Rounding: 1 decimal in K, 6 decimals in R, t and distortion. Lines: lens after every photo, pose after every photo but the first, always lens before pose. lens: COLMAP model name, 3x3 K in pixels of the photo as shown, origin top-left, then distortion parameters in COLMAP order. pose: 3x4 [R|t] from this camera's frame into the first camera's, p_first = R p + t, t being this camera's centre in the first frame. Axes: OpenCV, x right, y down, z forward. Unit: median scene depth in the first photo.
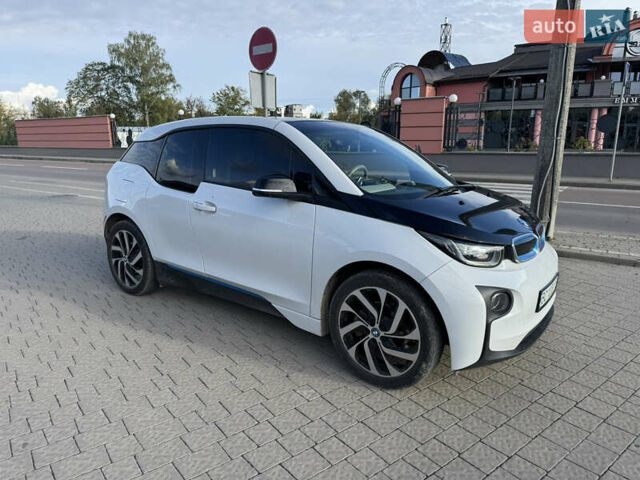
lens RADIAL K [[444.6, 0, 318.7], [0, 444.6, 243.5], [0, 0, 1]] dist [0.033184, -0.040764]
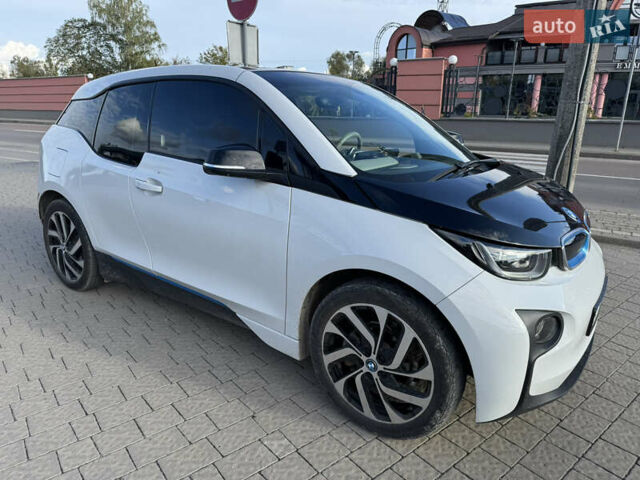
lens RADIAL K [[444.6, 0, 318.7], [0, 444.6, 243.5], [0, 0, 1]] dist [0.033184, -0.040764]
pose [[0.999818, 0.004108, 0.018650, 0.016358], [-0.005462, 0.997309, 0.073113, -0.032715], [-0.018300, -0.073202, 0.997149, 0.176629]]
